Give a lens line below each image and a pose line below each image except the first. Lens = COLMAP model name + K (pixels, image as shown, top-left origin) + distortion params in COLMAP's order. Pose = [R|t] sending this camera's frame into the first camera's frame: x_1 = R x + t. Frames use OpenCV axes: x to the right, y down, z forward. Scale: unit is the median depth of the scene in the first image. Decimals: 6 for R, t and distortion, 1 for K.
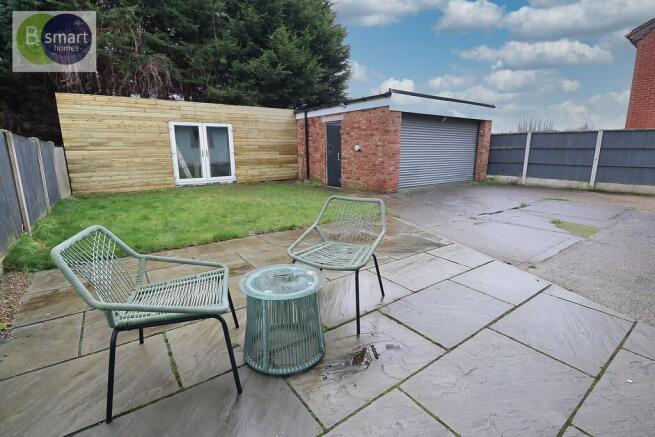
lens RADIAL K [[306.6, 0, 329.5], [0, 306.6, 215.2], [0, 0, 1]] dist [-0.000542, -0.000119]
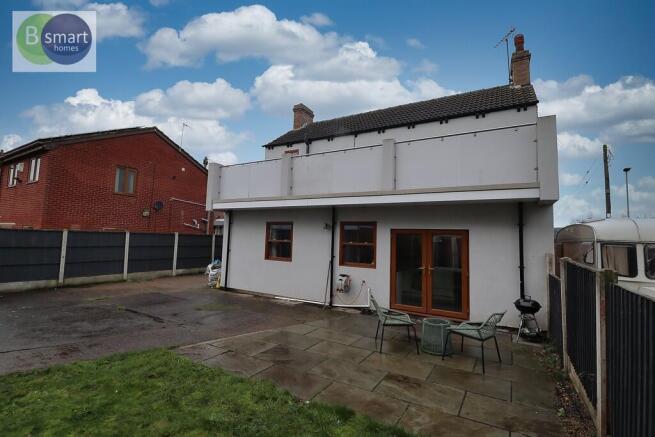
lens RADIAL K [[306.6, 0, 329.5], [0, 306.6, 218.0], [0, 0, 1]] dist [-0.000542, -0.000119]
pose [[-0.380114, 0.051701, 0.923494, -0.459812], [0.165886, 0.986058, 0.013076, -0.176634], [-0.909942, 0.158165, -0.383391, 0.548165]]
